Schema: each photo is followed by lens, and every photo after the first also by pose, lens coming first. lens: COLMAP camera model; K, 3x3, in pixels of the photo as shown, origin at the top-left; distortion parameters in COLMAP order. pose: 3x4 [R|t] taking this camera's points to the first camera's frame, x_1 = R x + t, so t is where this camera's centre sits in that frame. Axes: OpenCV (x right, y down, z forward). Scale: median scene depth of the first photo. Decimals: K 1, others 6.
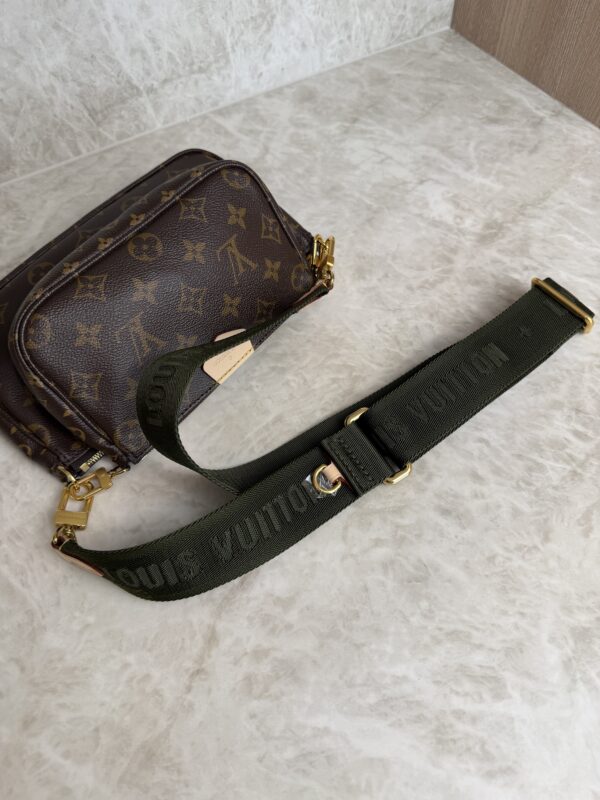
lens RADIAL K [[591.1, 0, 300.0], [0, 591.1, 400.0], [0, 0, 1]] dist [-0.025858, 0.001093]
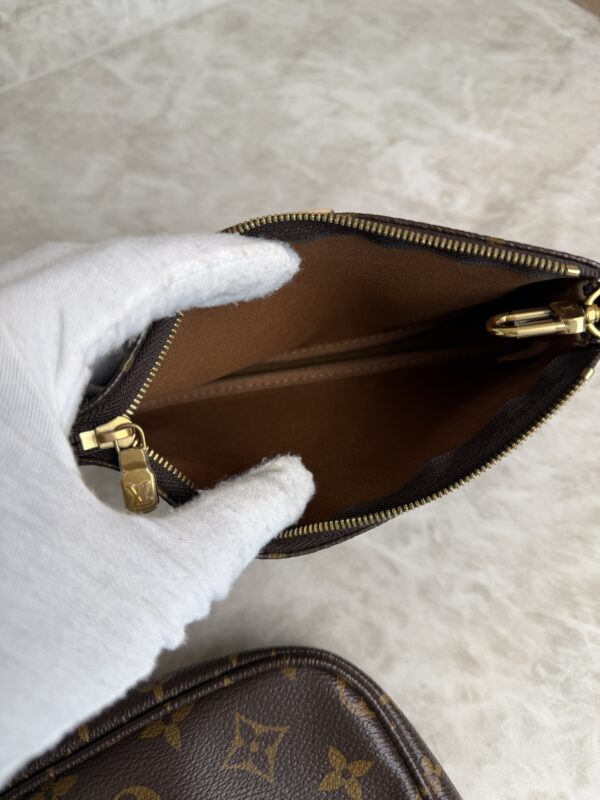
lens RADIAL K [[585.8, 0, 309.0], [0, 585.8, 395.4], [0, 0, 1]] dist [-0.051178, 0.009693]
pose [[0.999172, -0.030100, -0.027390, 0.167377], [0.031981, 0.996961, 0.071038, -0.181845], [0.025168, -0.071855, 0.997098, 0.436810]]
